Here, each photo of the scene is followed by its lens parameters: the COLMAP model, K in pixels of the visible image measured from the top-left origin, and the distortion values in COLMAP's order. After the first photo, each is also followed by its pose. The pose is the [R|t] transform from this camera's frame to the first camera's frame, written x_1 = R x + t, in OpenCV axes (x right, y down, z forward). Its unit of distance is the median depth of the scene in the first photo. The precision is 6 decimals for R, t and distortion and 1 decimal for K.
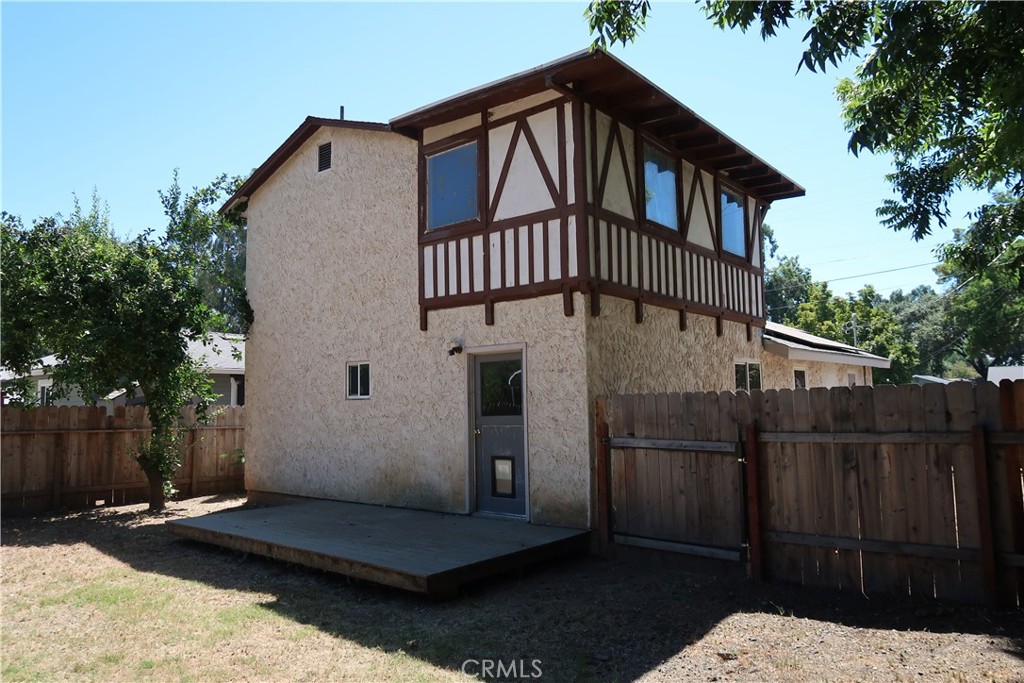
lens RADIAL K [[703.6, 0, 512.0], [0, 703.6, 341.5], [0, 0, 1]] dist [-0.025157, -0.000578]
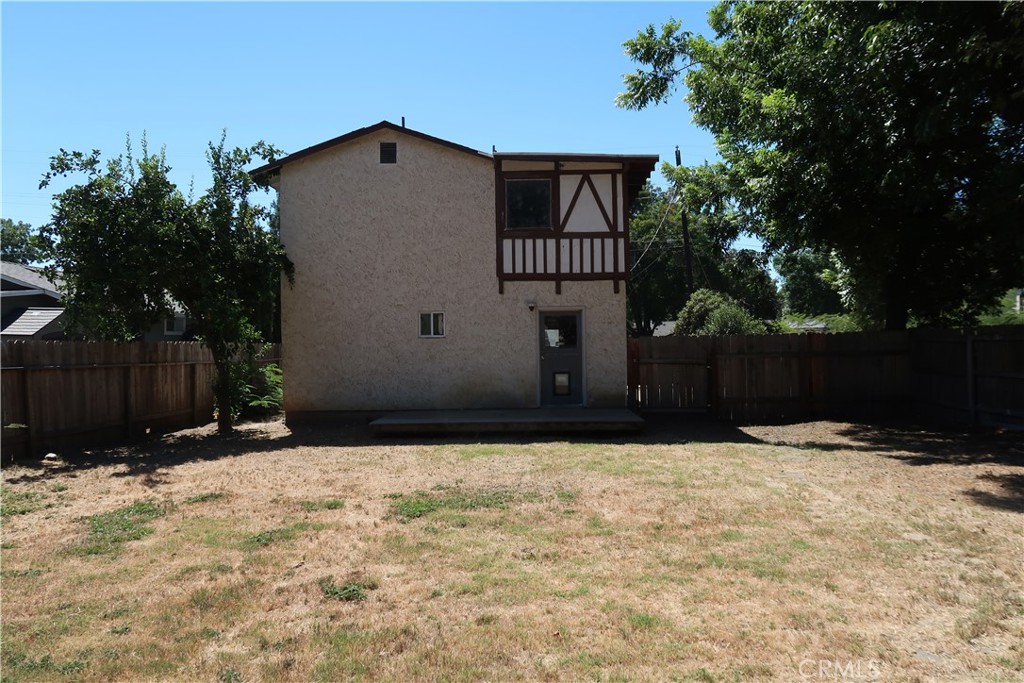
lens RADIAL K [[703.6, 0, 512.0], [0, 703.6, 341.5], [0, 0, 1]] dist [-0.025157, -0.000578]
pose [[0.791491, 0.010363, 0.611093, -1.104285], [-0.055855, 0.996899, 0.055439, 0.002450], [-0.608623, -0.078012, 0.789615, -0.254096]]
